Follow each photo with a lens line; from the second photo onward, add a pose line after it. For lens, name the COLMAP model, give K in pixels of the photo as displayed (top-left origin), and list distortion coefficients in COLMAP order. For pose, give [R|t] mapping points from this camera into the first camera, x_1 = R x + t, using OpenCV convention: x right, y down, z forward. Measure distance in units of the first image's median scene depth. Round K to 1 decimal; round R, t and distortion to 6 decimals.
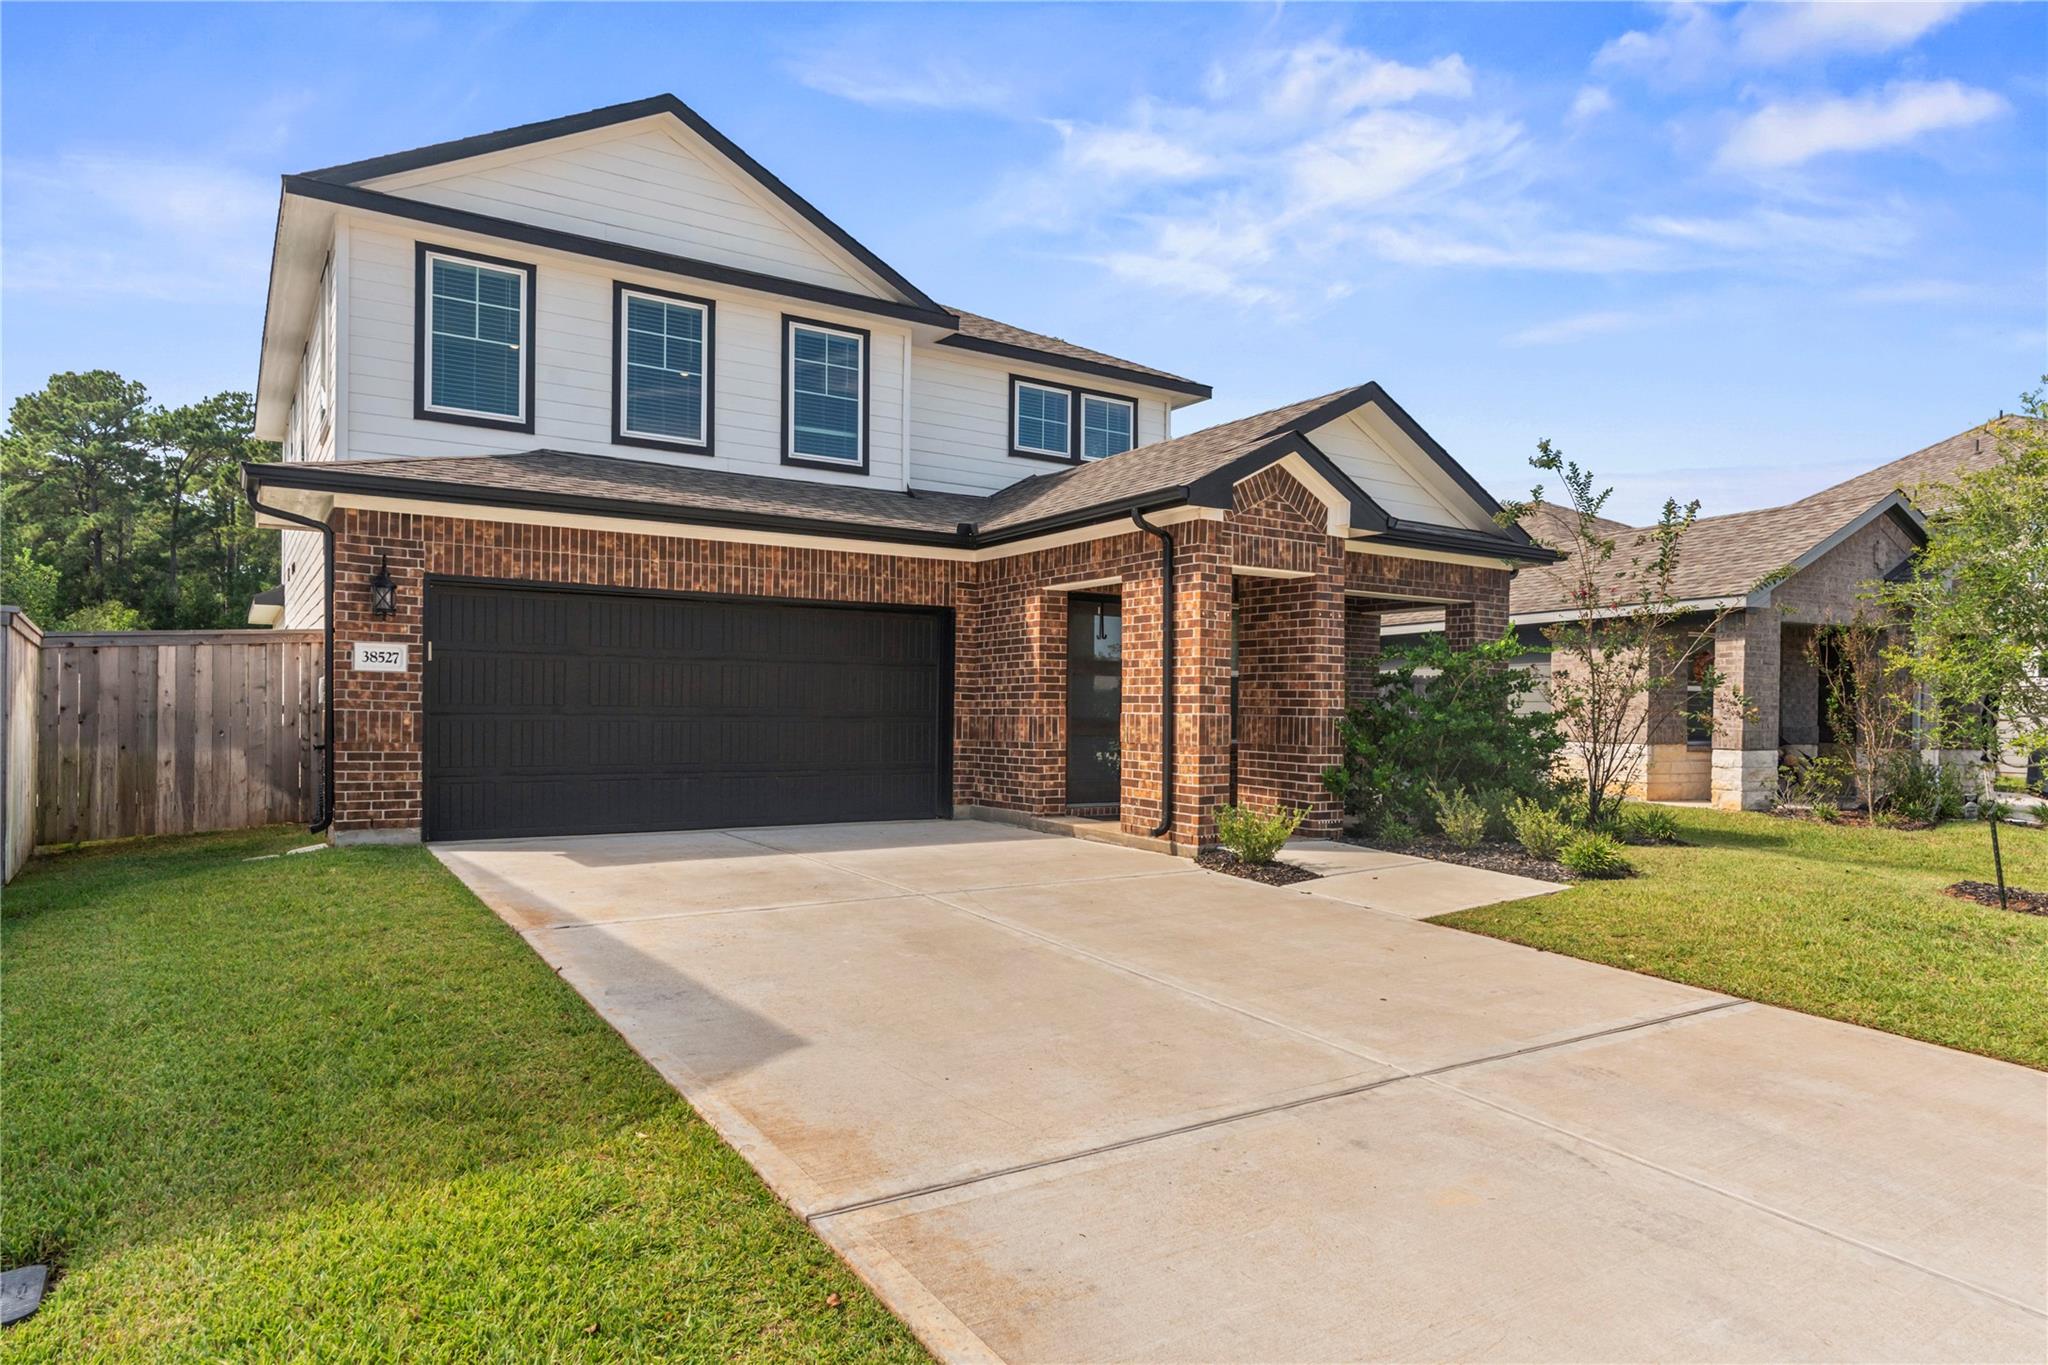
lens RADIAL K [[1258.5, 0, 1024.0], [0, 1258.5, 682.5], [0, 0, 1]] dist [0.001824, 0.000005]
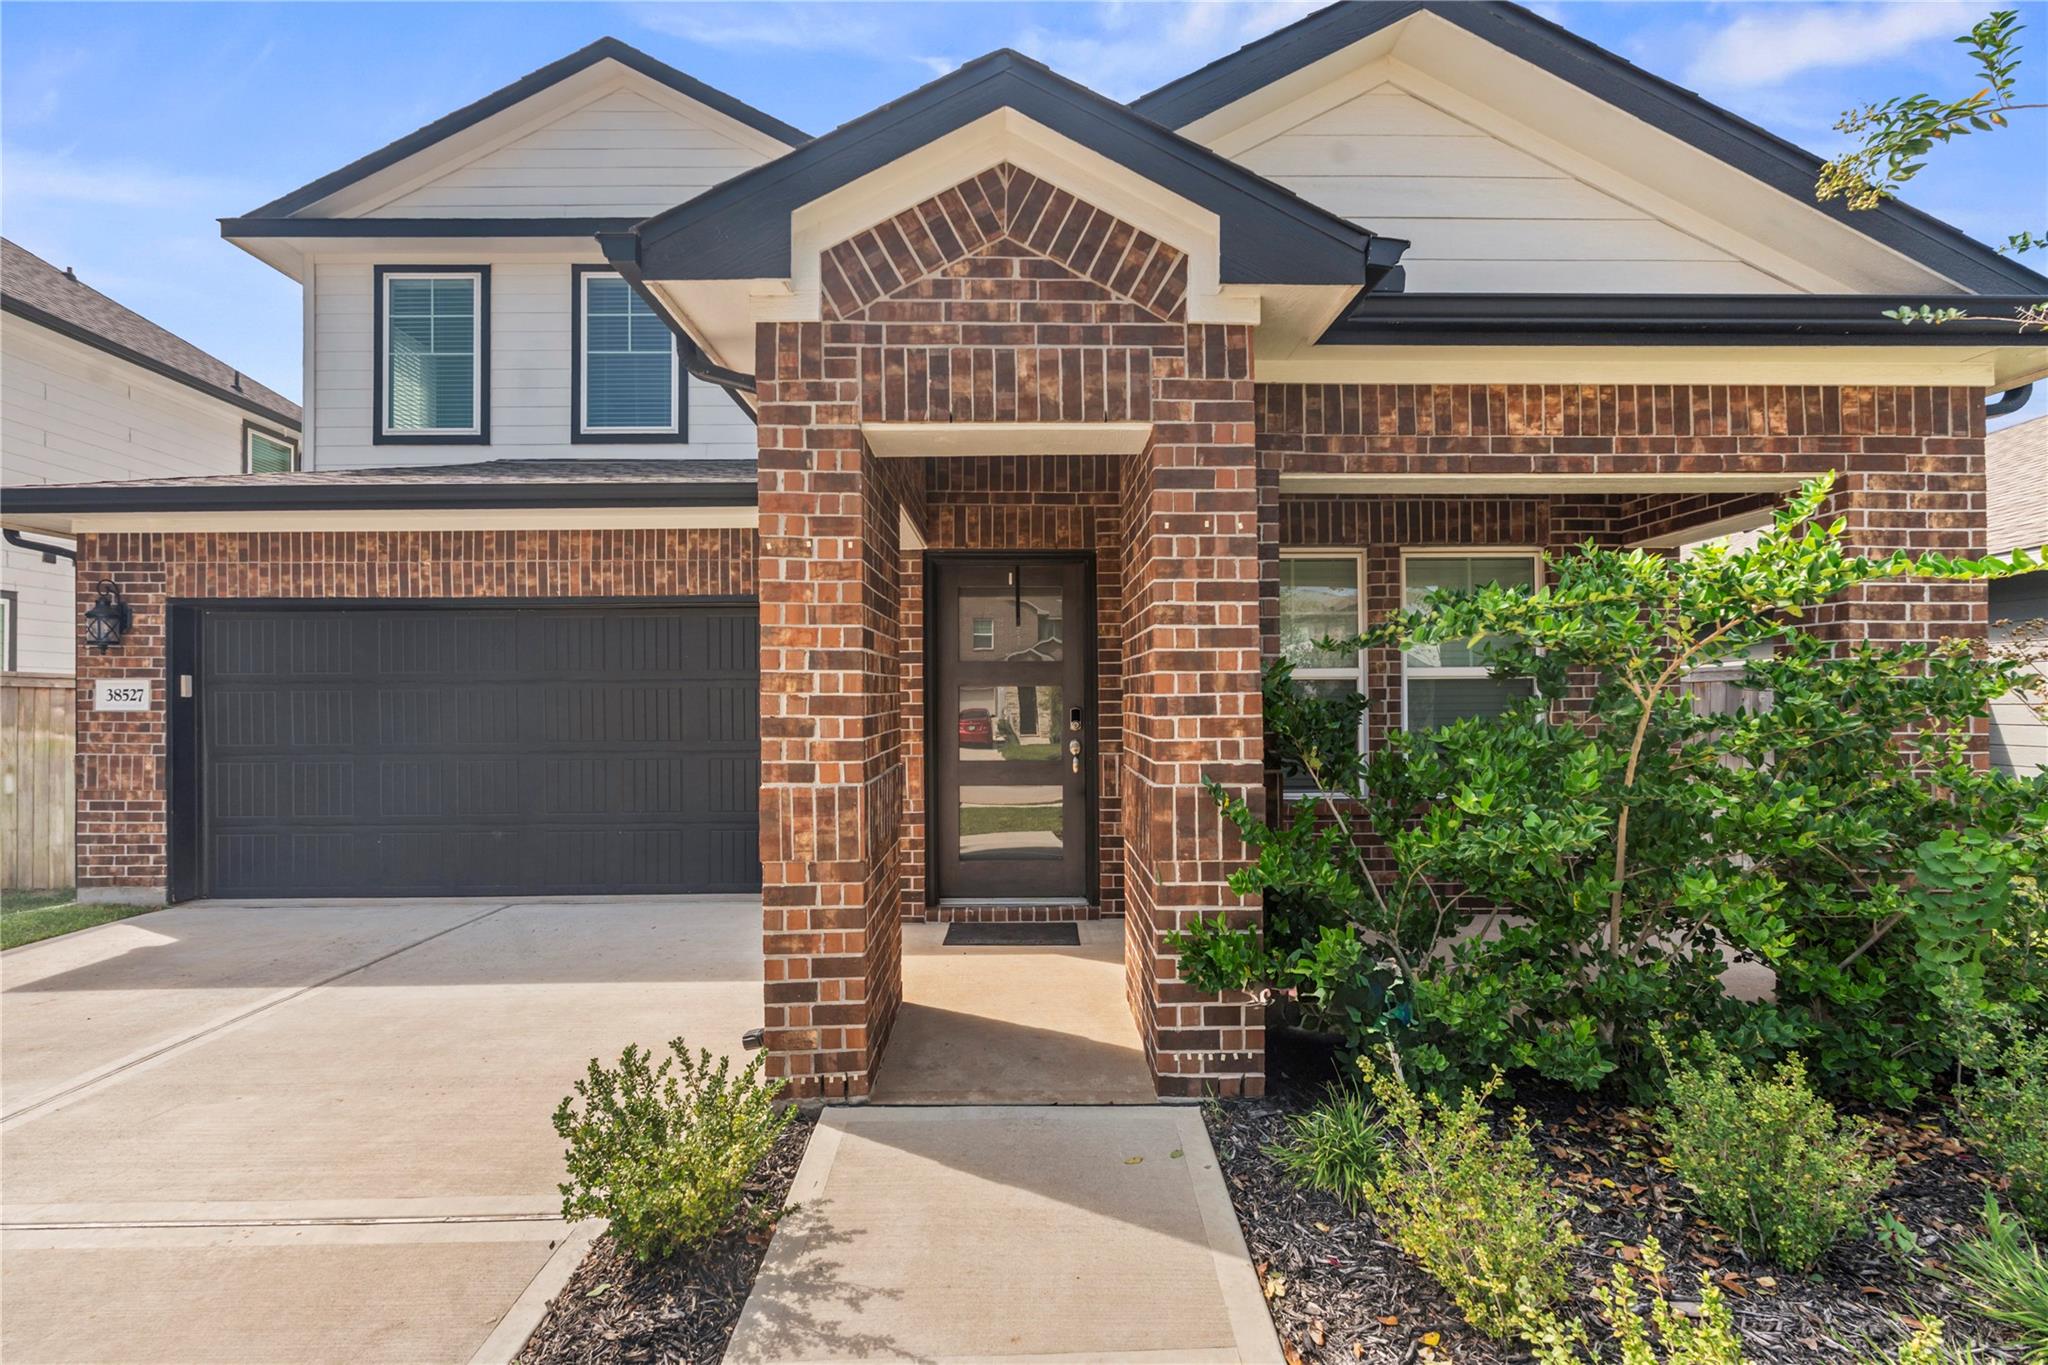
lens RADIAL K [[922.0, 0, 1024.0], [0, 922.0, 682.5], [0, 0, 1]] dist [-0.003806, -0.000051]
pose [[0.839397, -0.029897, -0.542696, 0.358440], [0.029662, 0.999518, -0.009185, -0.003704], [0.542709, -0.008388, 0.839879, 0.744161]]
